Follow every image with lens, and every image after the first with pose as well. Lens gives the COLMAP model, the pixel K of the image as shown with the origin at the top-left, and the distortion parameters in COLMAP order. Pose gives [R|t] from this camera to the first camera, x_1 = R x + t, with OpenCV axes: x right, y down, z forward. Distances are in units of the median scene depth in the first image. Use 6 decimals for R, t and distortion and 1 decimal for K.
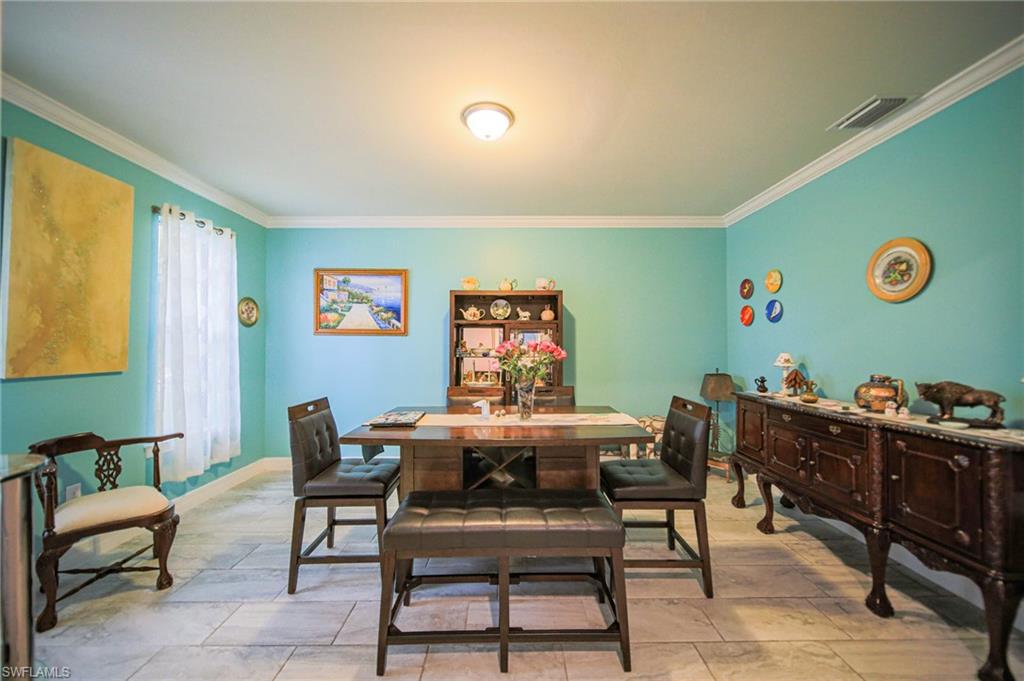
lens RADIAL K [[382.6, 0, 516.2], [0, 382.6, 342.2], [0, 0, 1]] dist [-0.003965, -0.001058]
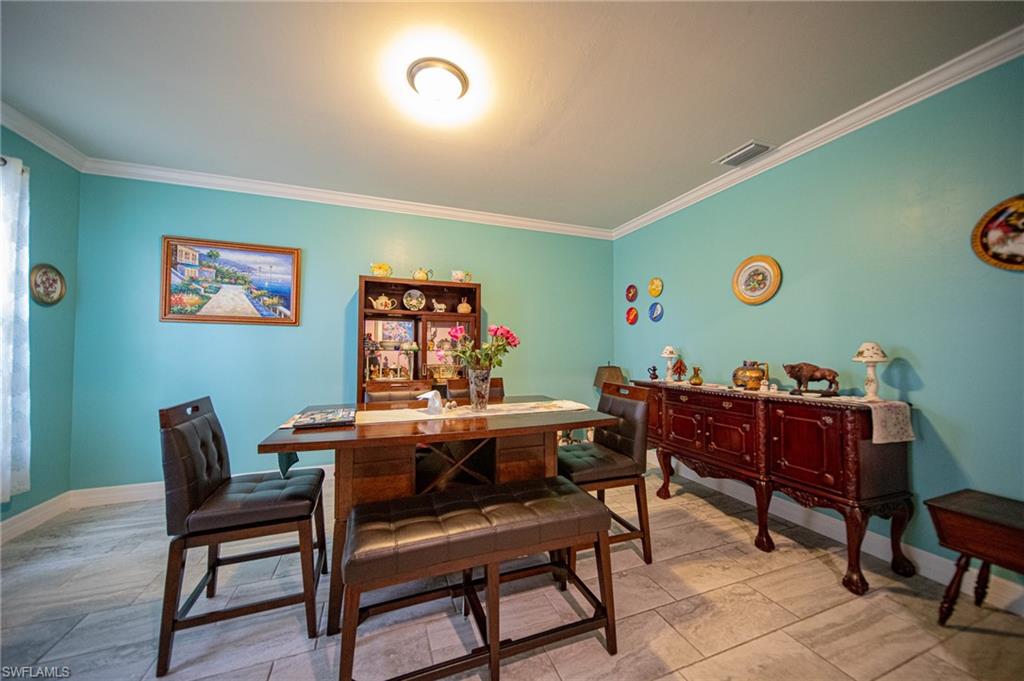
lens RADIAL K [[361.7, 0, 516.2], [0, 361.7, 341.5], [0, 0, 1]] dist [-0.004405, -0.000988]
pose [[0.938530, 0.011682, 0.345000, -0.193674], [-0.007721, 0.999888, -0.012853, 0.044414], [-0.345111, 0.009399, 0.938515, 0.139839]]
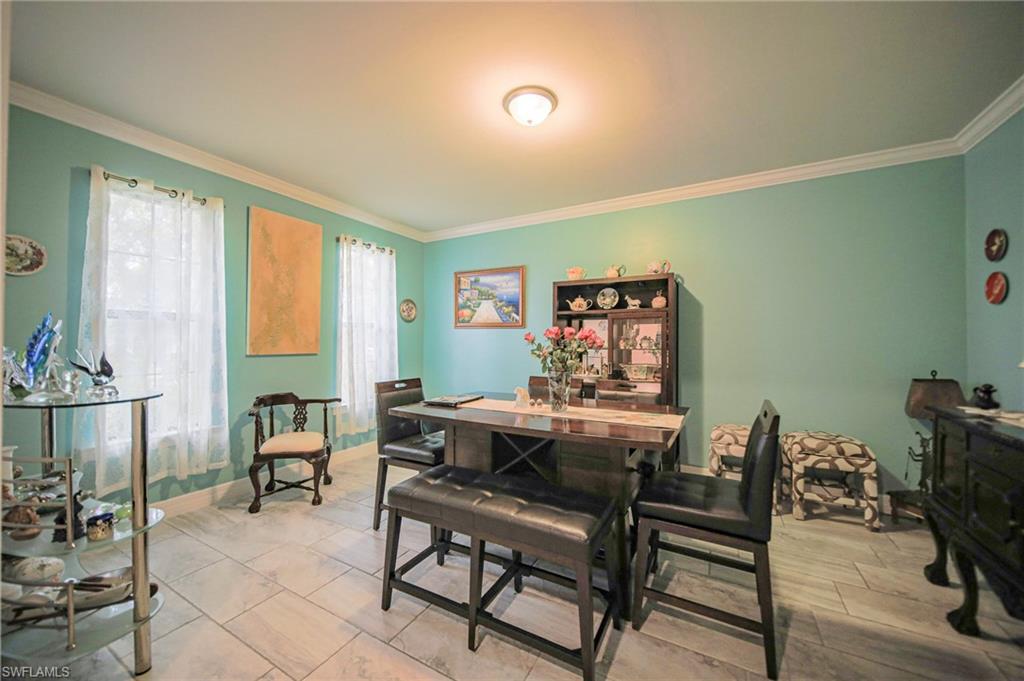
lens RADIAL K [[382.6, 0, 515.4], [0, 382.6, 340.4], [0, 0, 1]] dist [-0.003965, -0.001058]
pose [[0.867385, 0.002104, -0.497633, 0.399485], [0.000335, 0.999988, 0.004811, 0.022227], [0.497637, -0.004340, 0.867374, 0.122197]]
